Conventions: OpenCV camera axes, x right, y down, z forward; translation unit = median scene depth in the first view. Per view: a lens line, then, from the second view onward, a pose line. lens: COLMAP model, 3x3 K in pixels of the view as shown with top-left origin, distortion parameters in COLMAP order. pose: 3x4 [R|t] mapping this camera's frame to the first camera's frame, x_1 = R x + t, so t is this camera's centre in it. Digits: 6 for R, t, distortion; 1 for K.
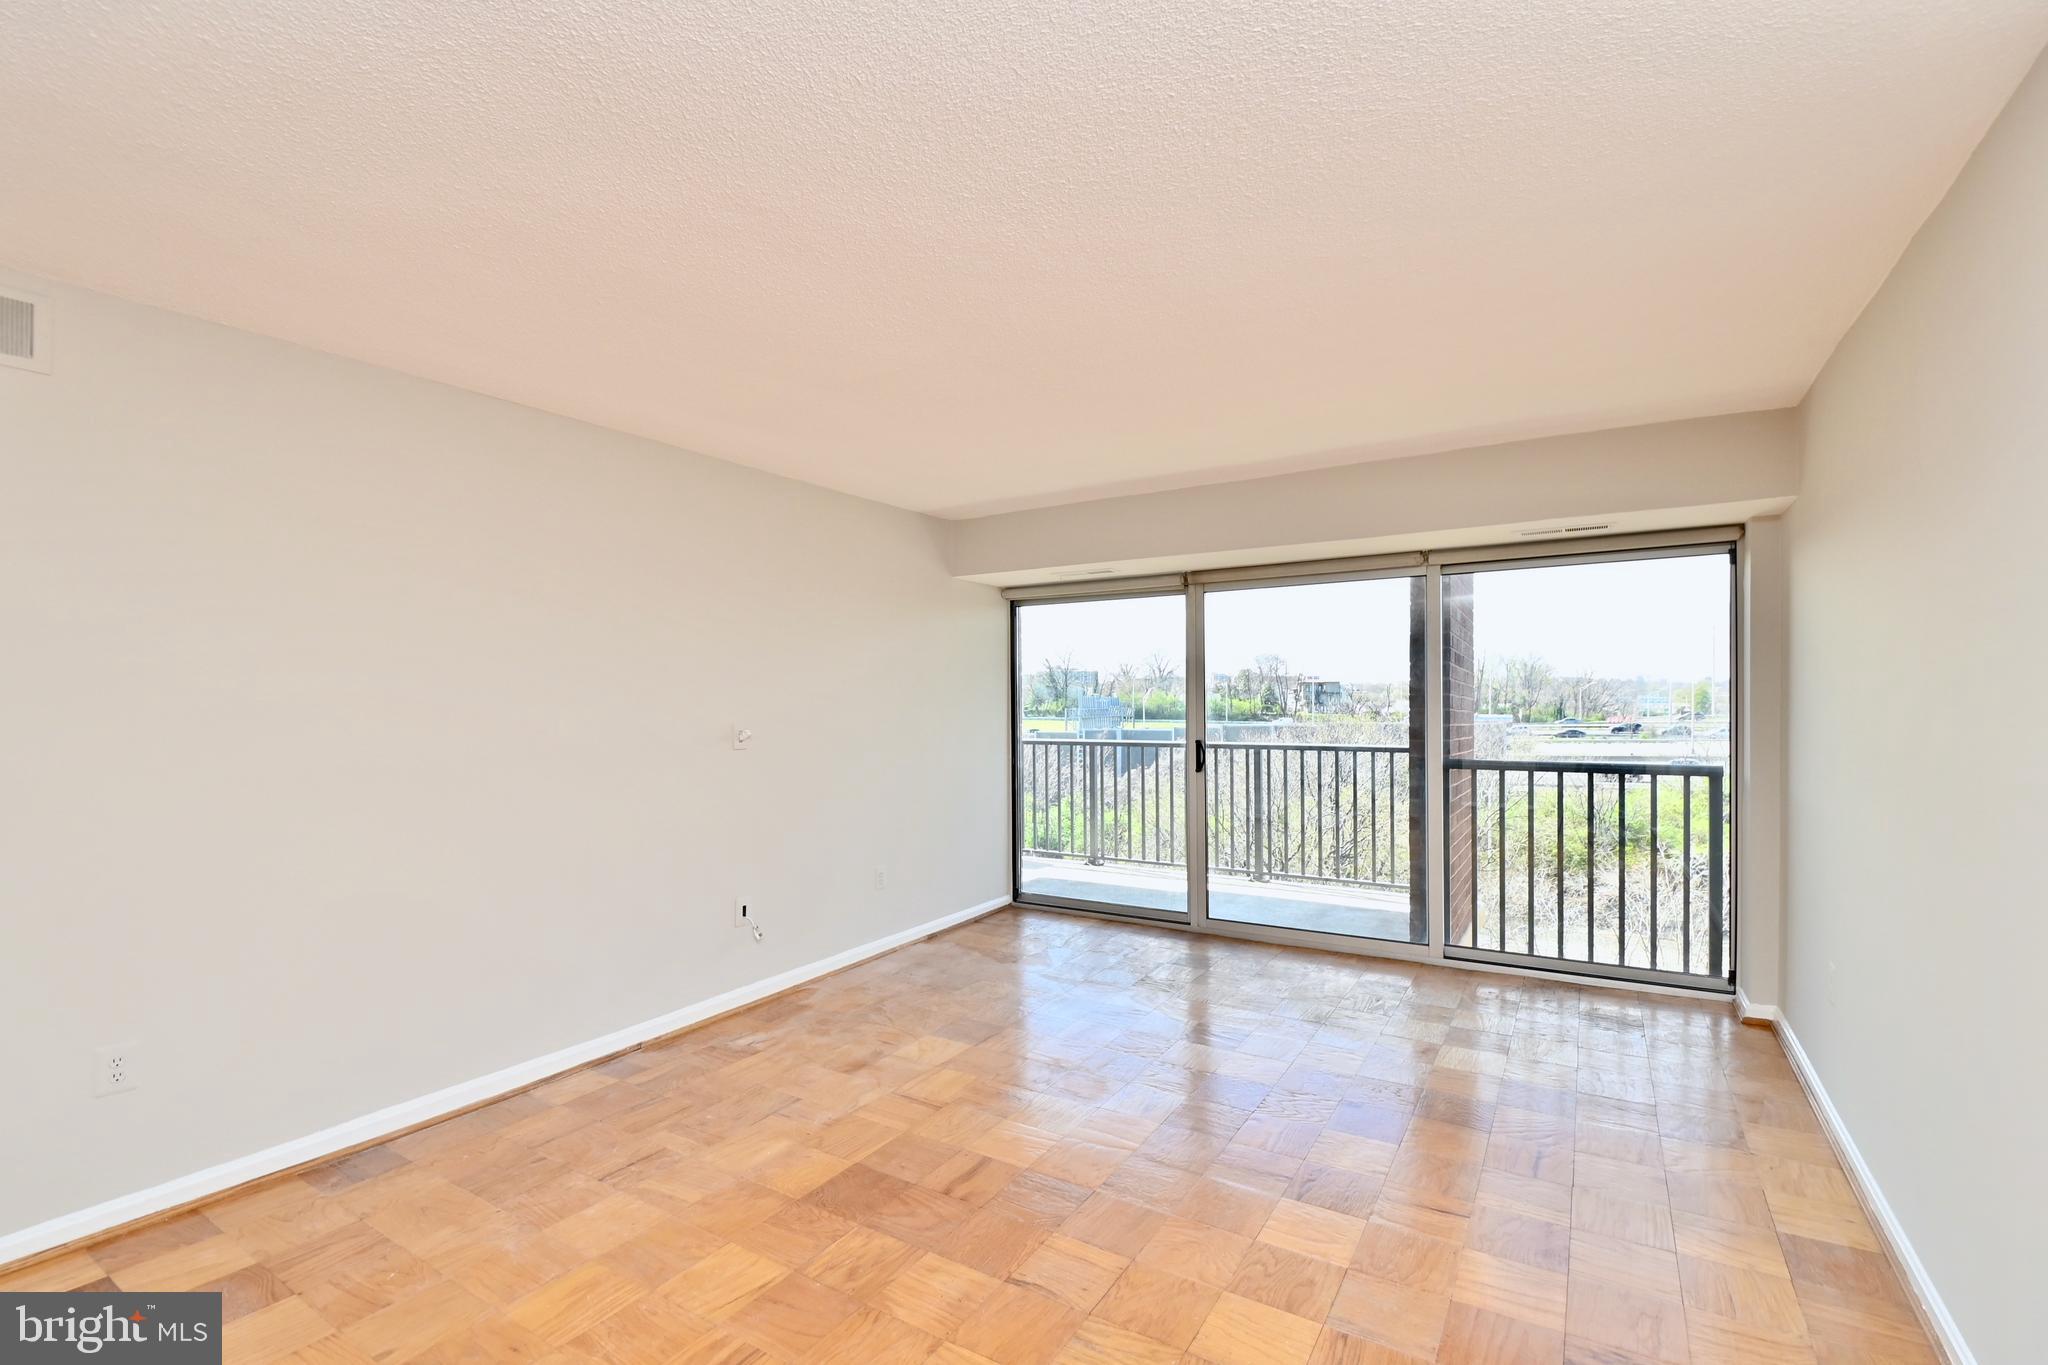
lens RADIAL K [[903.8, 0, 1043.5], [0, 903.8, 718.3], [0, 0, 1]] dist [0.006212, -0.016495]
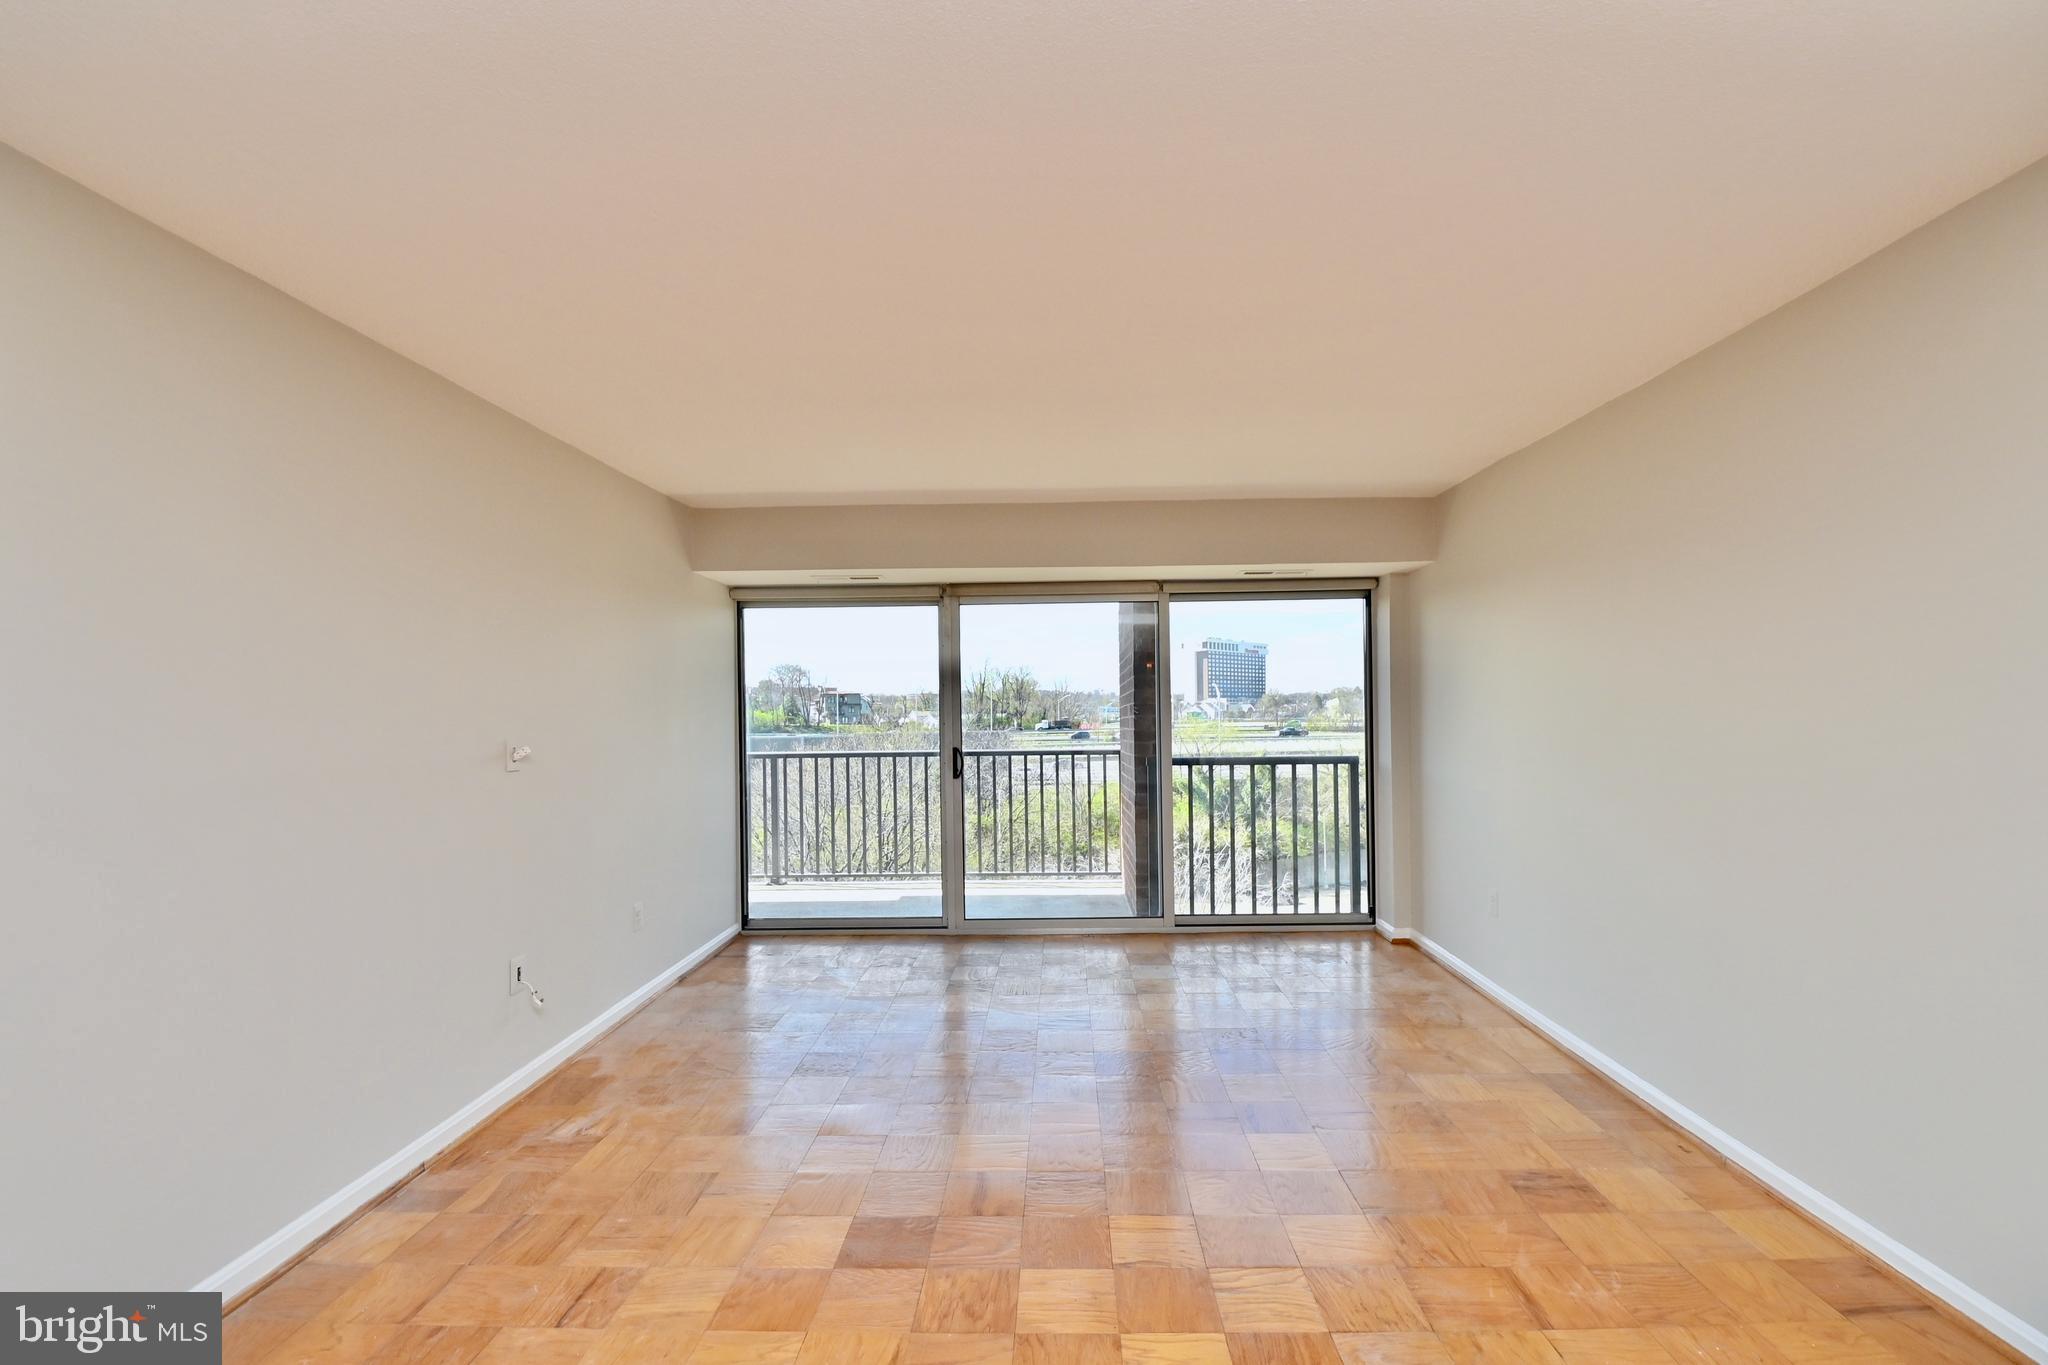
lens RADIAL K [[903.8, 0, 1043.3], [0, 903.8, 715.0], [0, 0, 1]] dist [0.006212, -0.016495]
pose [[0.861865, -0.006895, 0.507091, -0.289189], [0.015271, 0.999807, -0.012359, 0.001500], [-0.506908, 0.018396, 0.861804, 0.063662]]
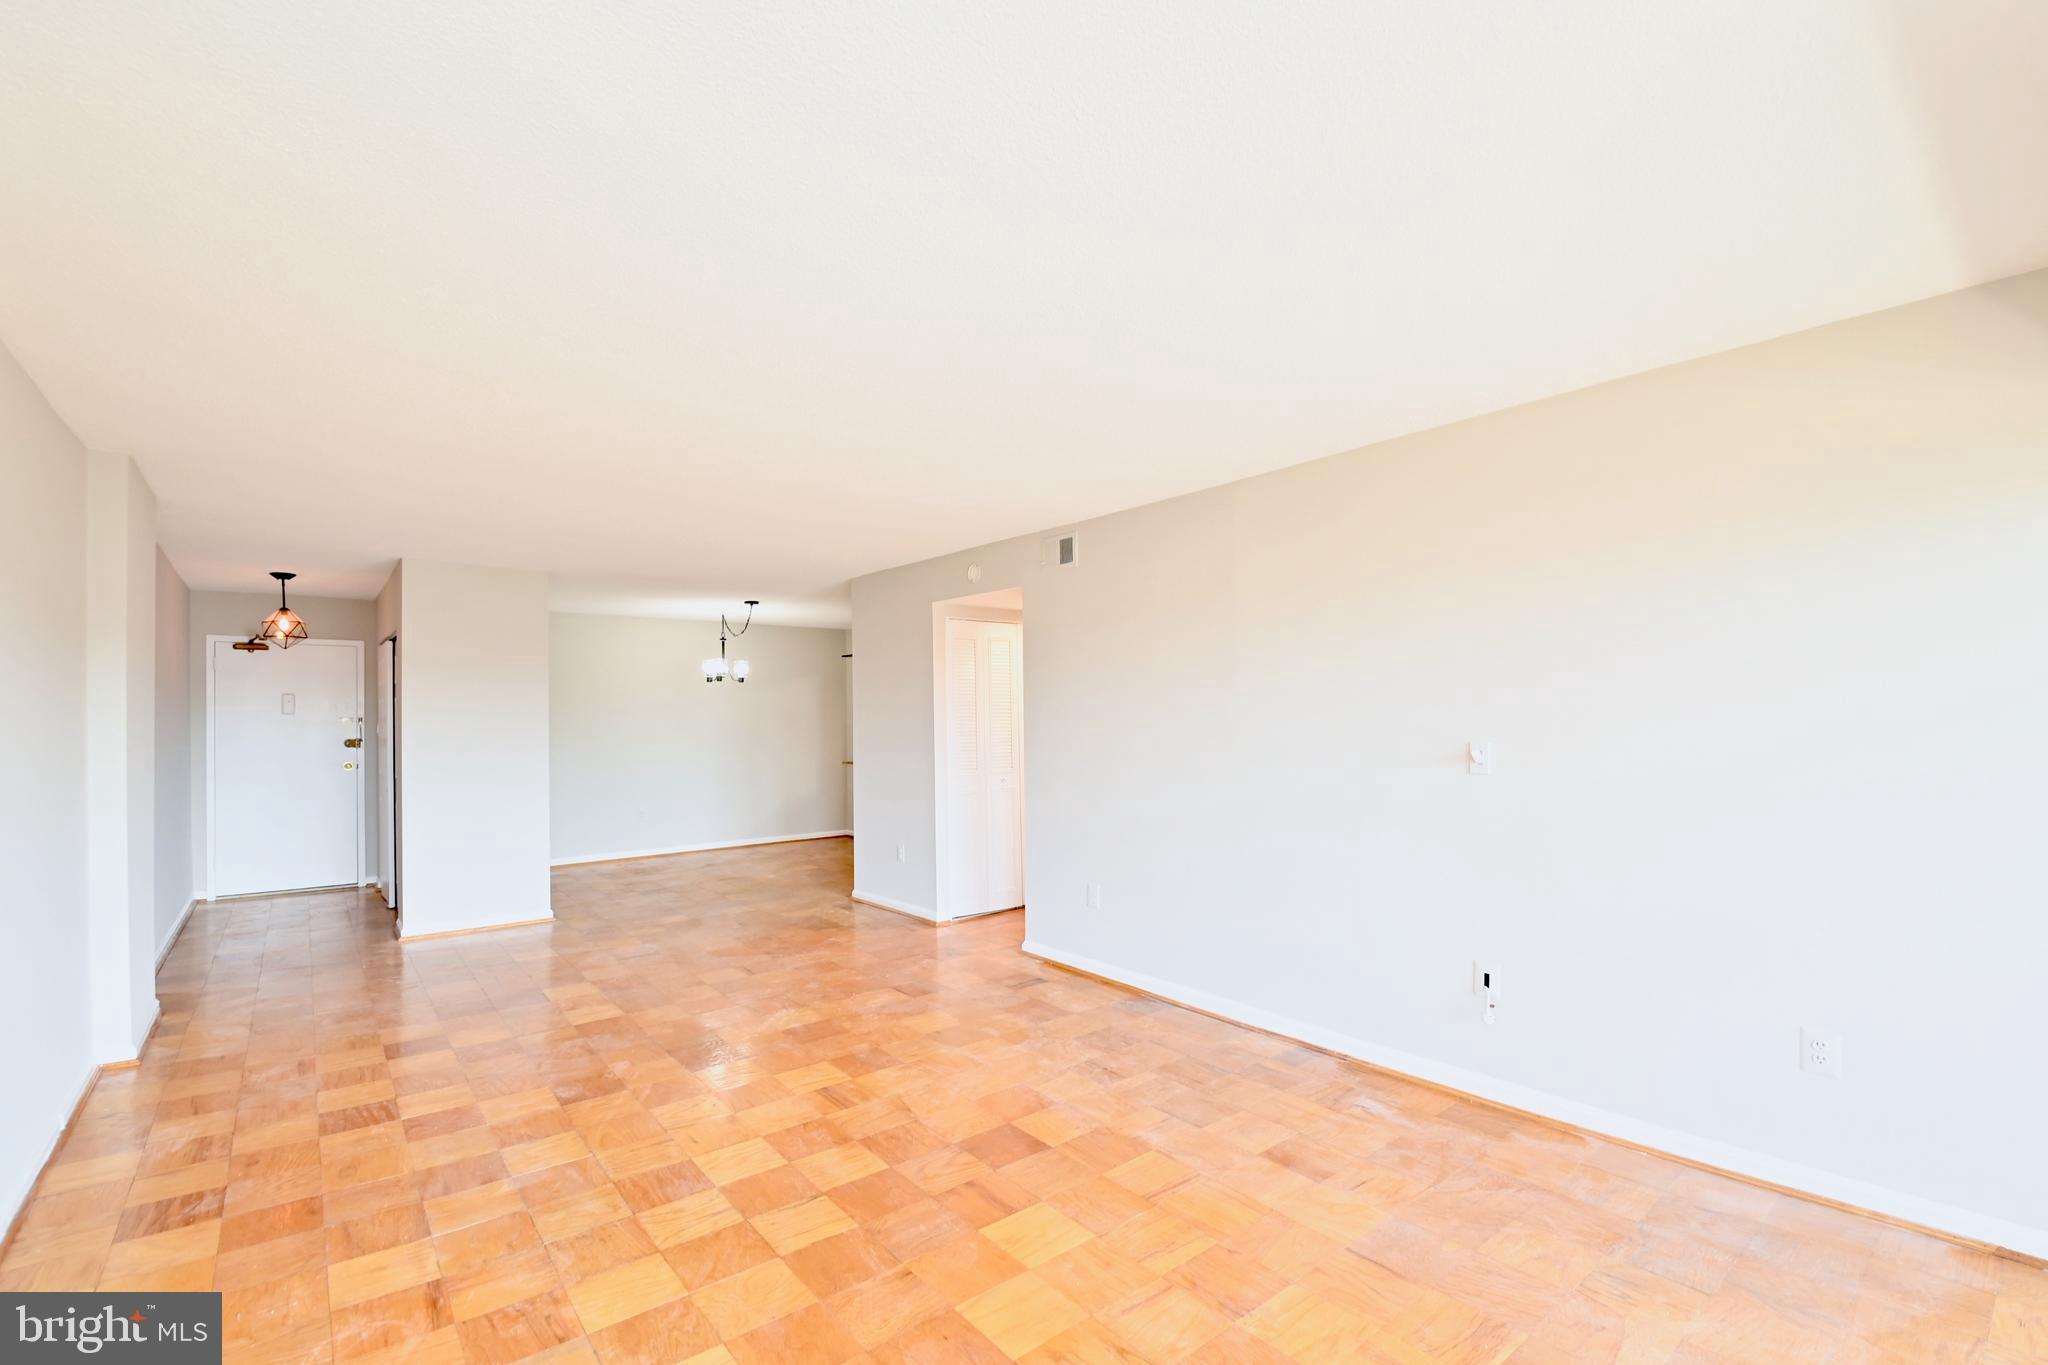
lens RADIAL K [[903.8, 0, 1037.9], [0, 903.8, 700.5], [0, 0, 1]] dist [0.006212, -0.016495]
pose [[-0.332631, -0.004321, -0.943047, 0.469121], [-0.006994, 0.999973, -0.002115, -0.021947], [0.943031, 0.005892, -0.332652, 0.770349]]
